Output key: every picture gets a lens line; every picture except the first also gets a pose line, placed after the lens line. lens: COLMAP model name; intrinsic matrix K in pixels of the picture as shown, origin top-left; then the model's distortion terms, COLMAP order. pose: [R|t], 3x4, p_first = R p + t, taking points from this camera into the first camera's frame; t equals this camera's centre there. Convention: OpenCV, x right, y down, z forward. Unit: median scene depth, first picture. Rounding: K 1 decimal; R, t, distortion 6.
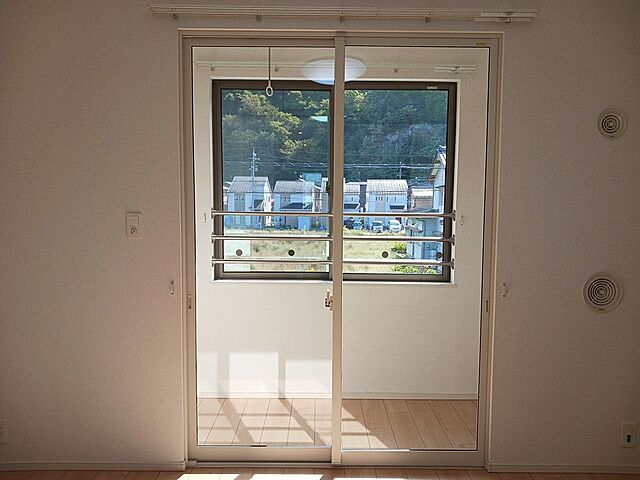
lens RADIAL K [[525.1, 0, 321.3], [0, 525.1, 236.3], [0, 0, 1]] dist [0.021841, -0.014599]
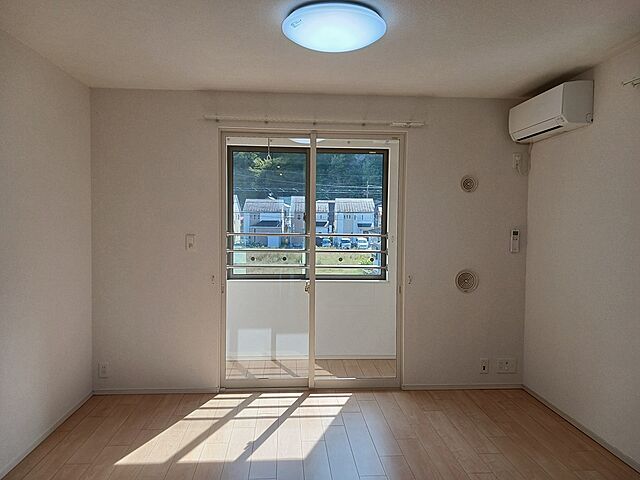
lens RADIAL K [[525.1, 0, 331.1], [0, 525.1, 232.9], [0, 0, 1]] dist [0.021841, -0.014599]
pose [[0.996960, -0.000853, 0.077915, -0.029178], [0.003958, 0.999203, -0.039712, 0.011871], [-0.077819, 0.039900, 0.996169, -0.498391]]
